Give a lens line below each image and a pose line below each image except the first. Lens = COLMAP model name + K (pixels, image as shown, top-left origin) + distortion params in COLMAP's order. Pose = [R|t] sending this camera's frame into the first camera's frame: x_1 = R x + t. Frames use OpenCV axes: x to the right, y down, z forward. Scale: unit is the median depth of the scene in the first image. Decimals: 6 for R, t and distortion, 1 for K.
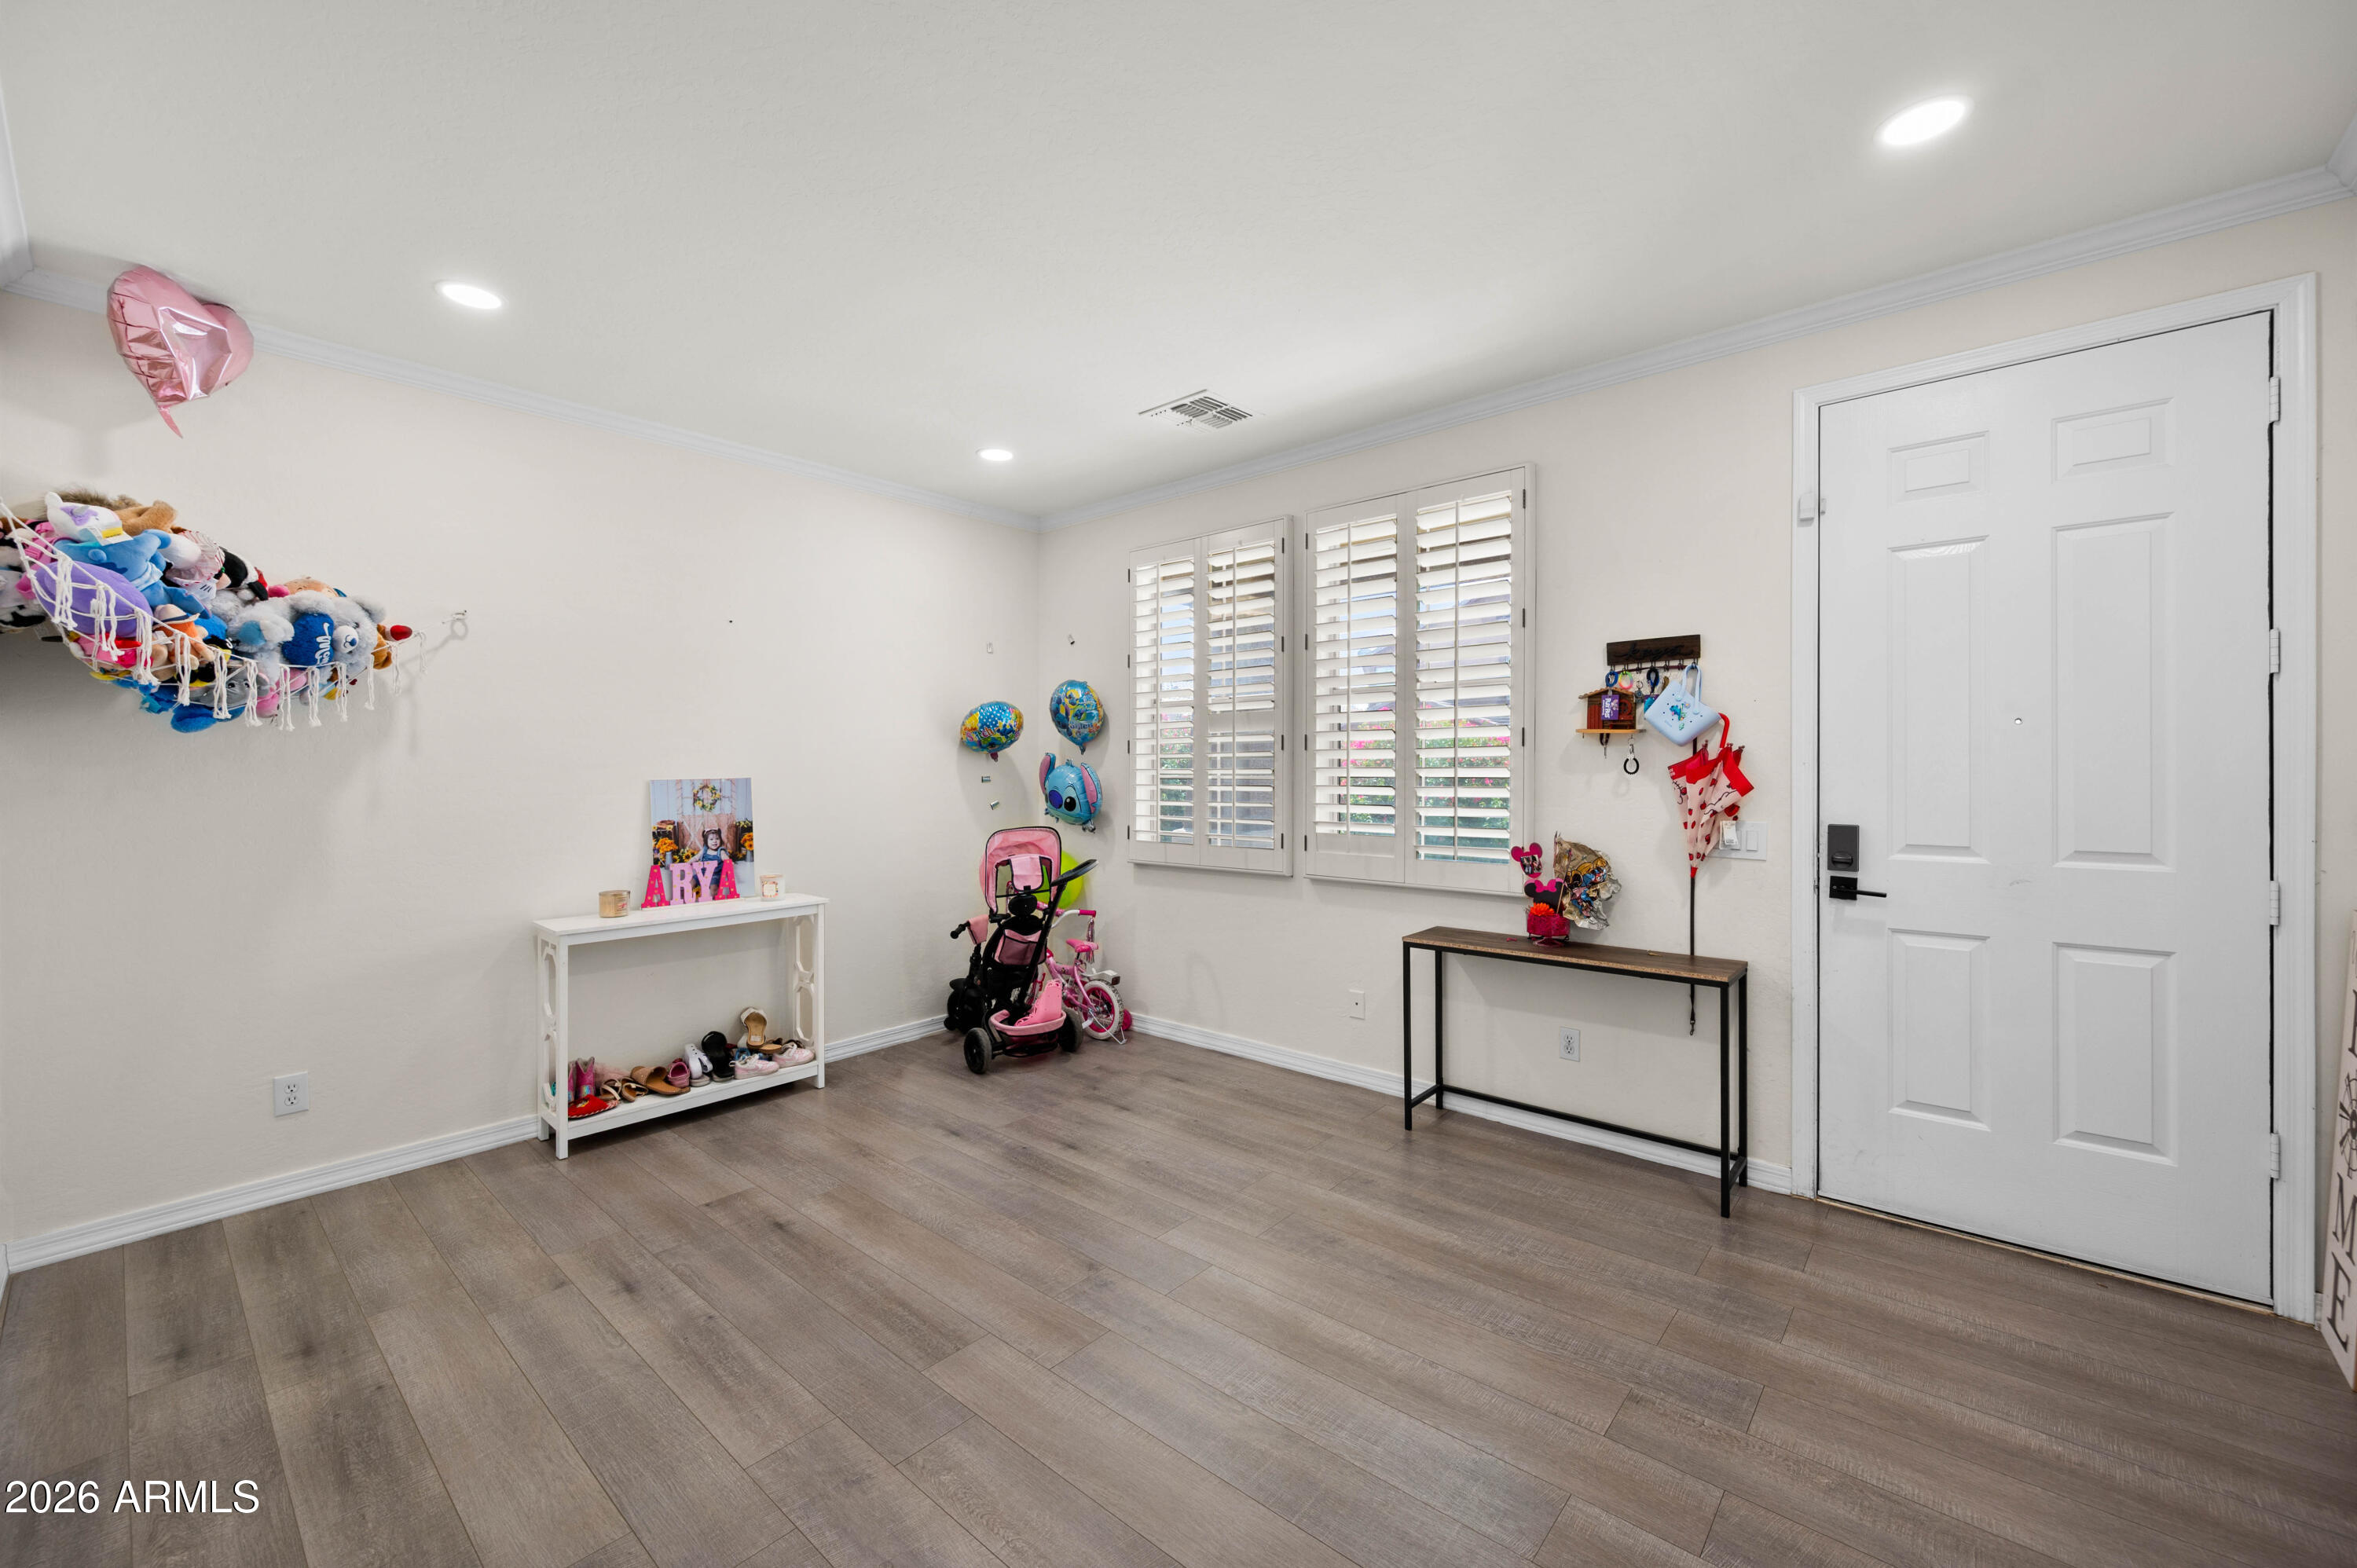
lens RADIAL K [[936.1, 0, 1170.0], [0, 936.1, 772.8], [0, 0, 1]] dist [0.002252, 0.000000]
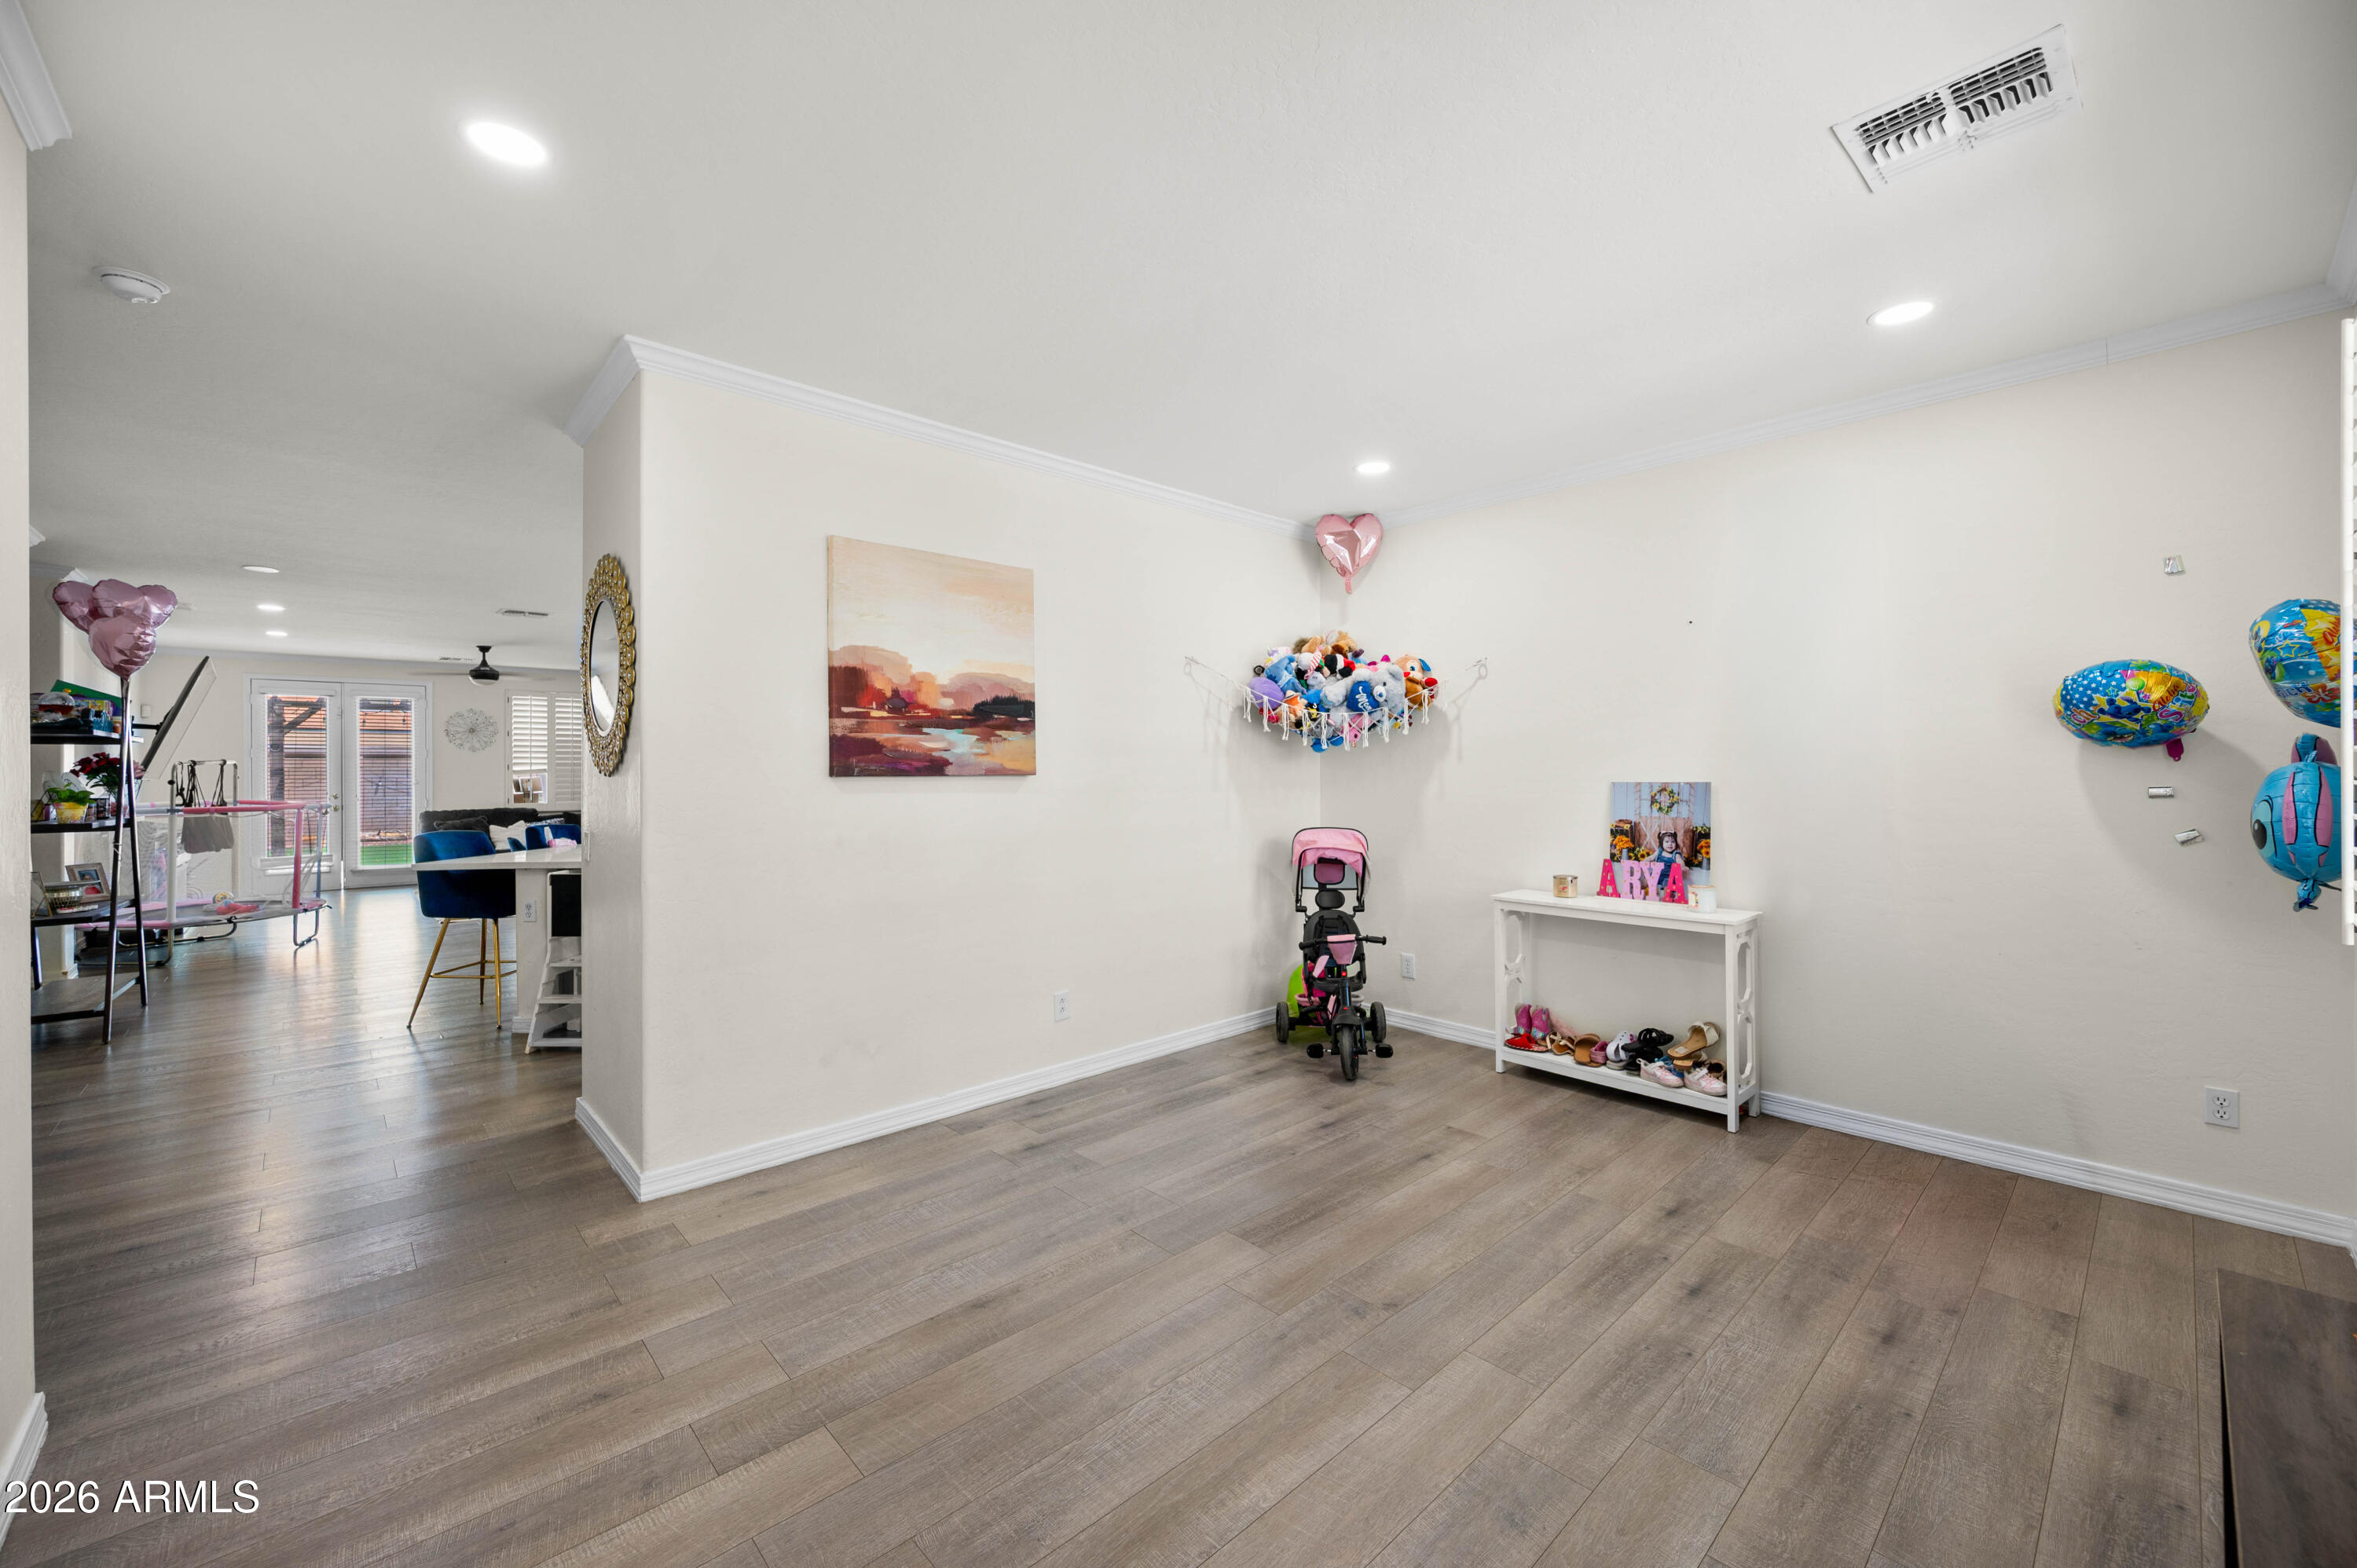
lens RADIAL K [[936.1, 0, 1176.4], [0, 936.1, 763.7], [0, 0, 1]] dist [0.002252, 0.000000]
pose [[-0.100382, 0.001238, -0.994948, 0.654177], [-0.001268, 0.999998, 0.001372, -0.016172], [0.994948, 0.001399, -0.100380, 0.651730]]
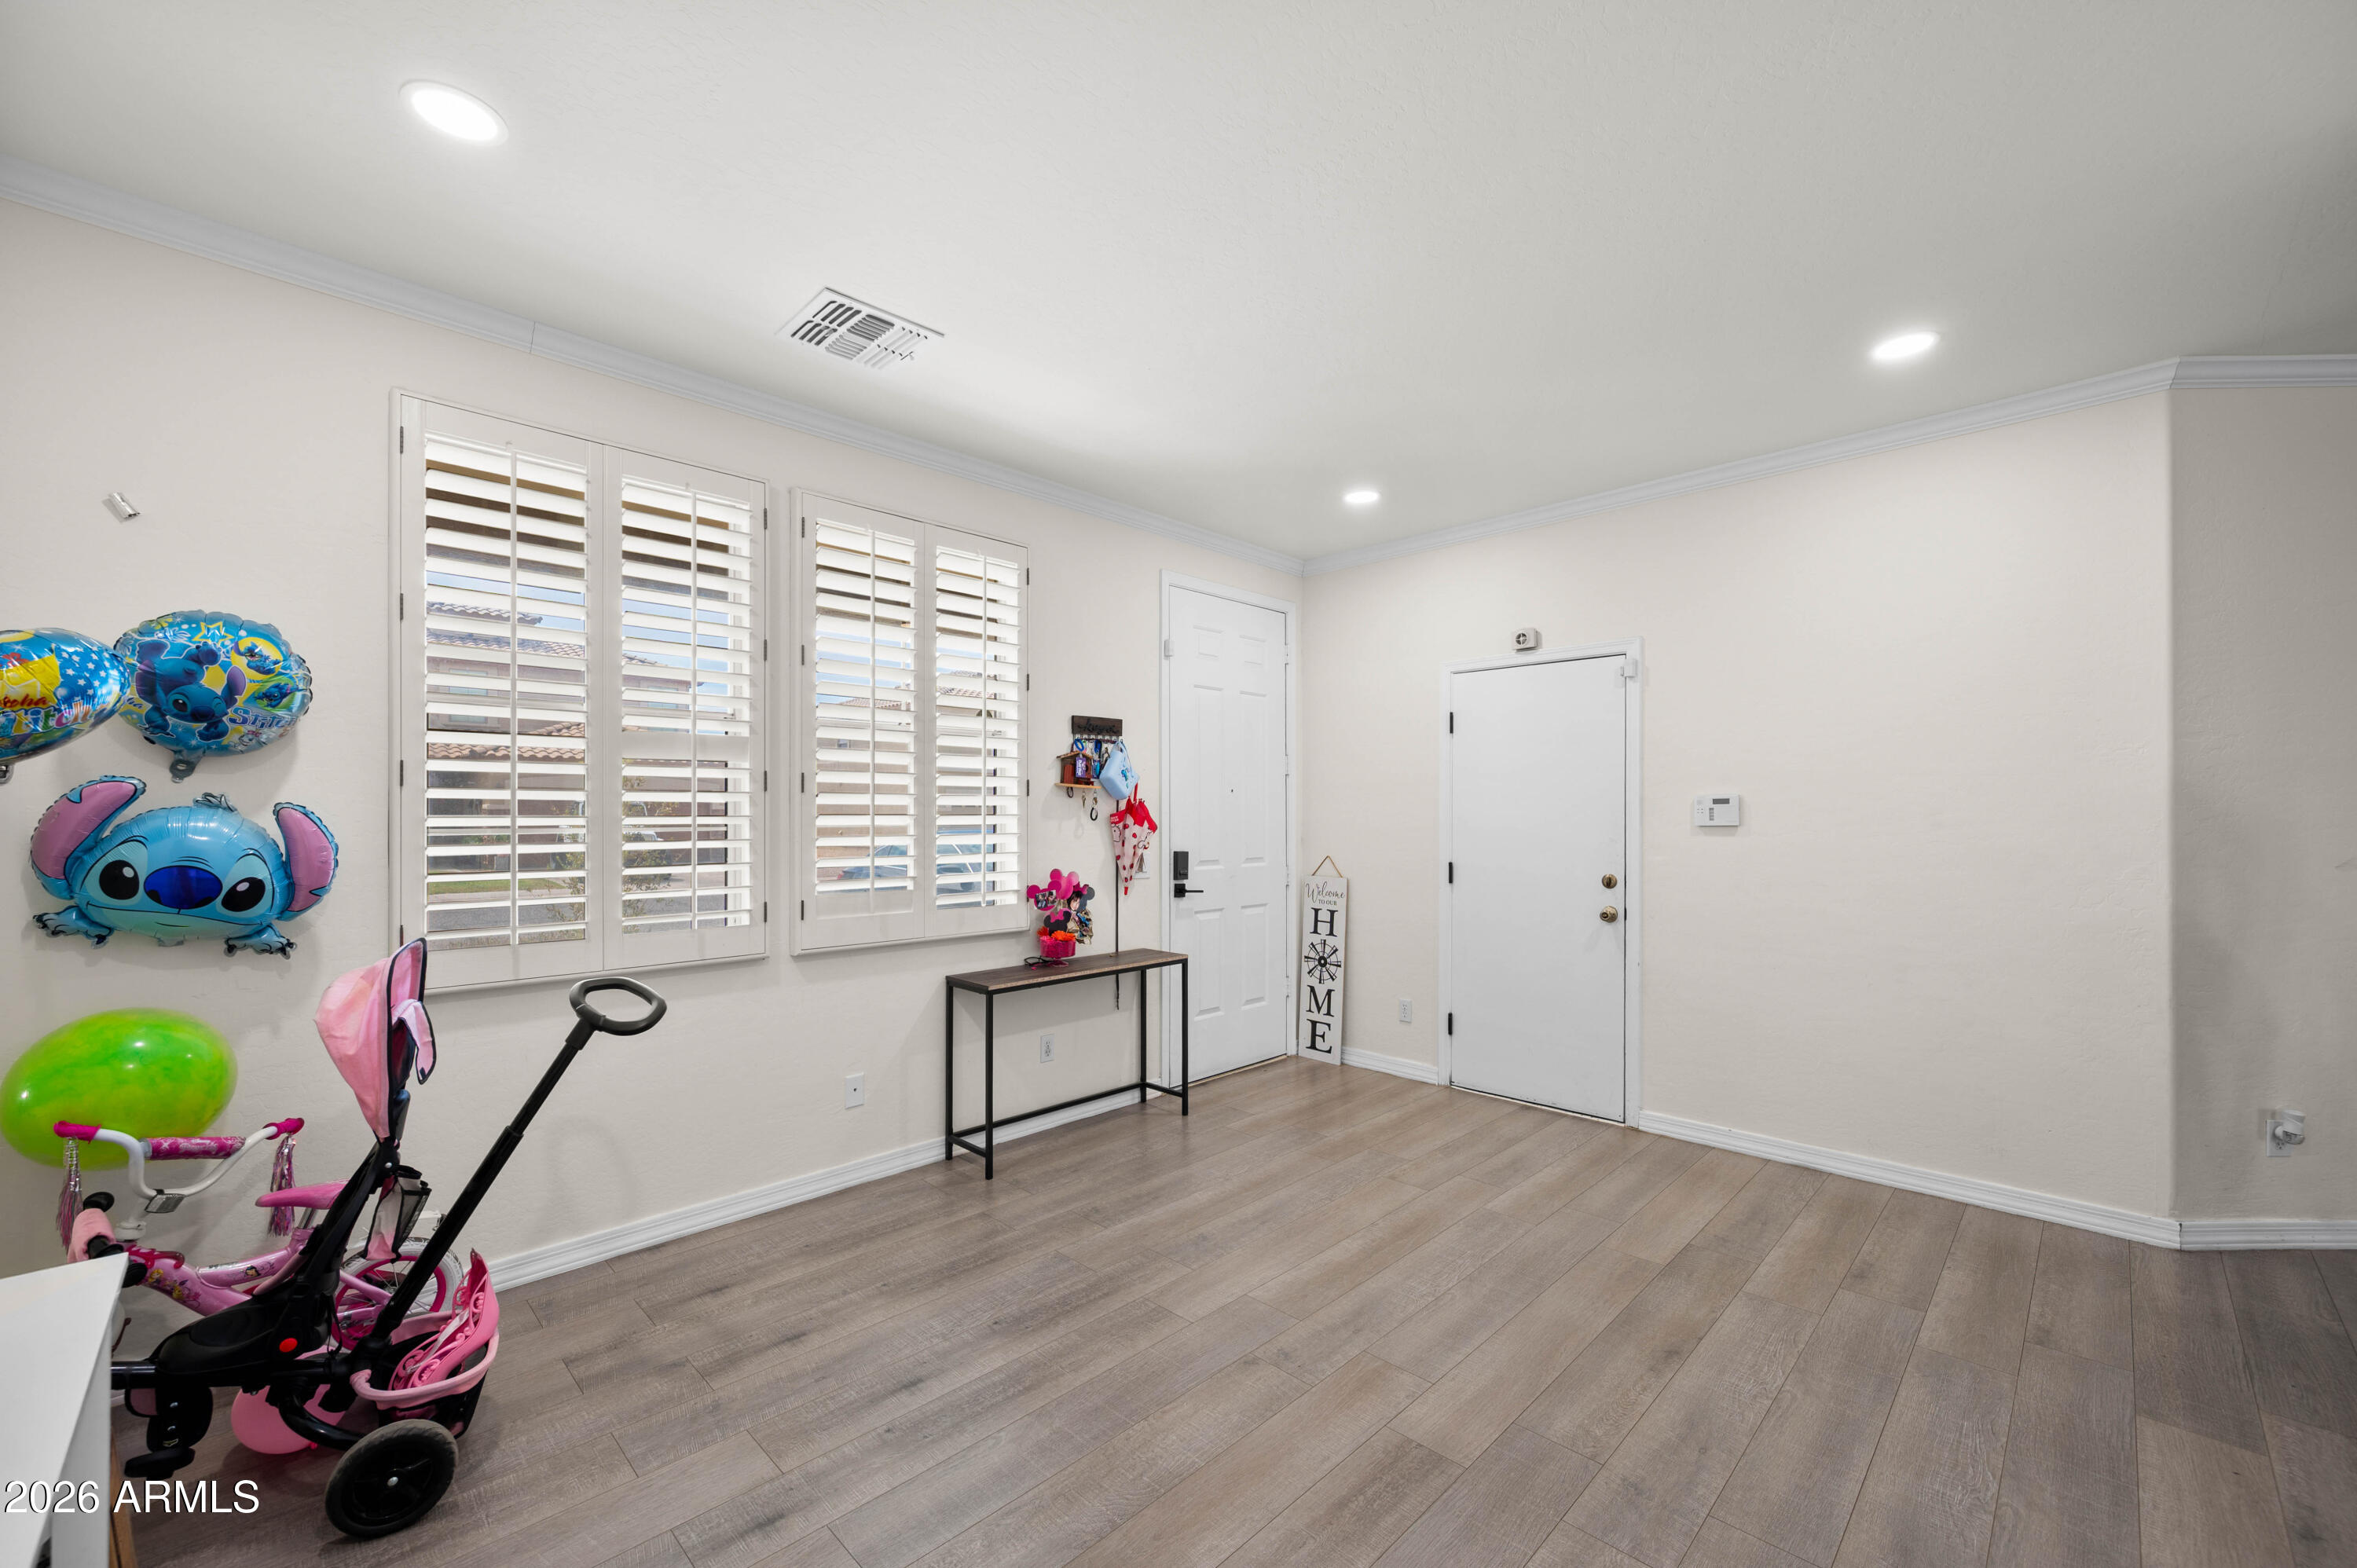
lens RADIAL K [[936.1, 0, 1175.7], [0, 936.1, 827.2], [0, 0, 1]] dist [0.002252, 0.000000]
pose [[0.065052, -0.009293, 0.997839, -0.735452], [0.006222, 0.999941, 0.008906, -0.000330], [-0.997862, 0.005629, 0.065106, 0.749538]]
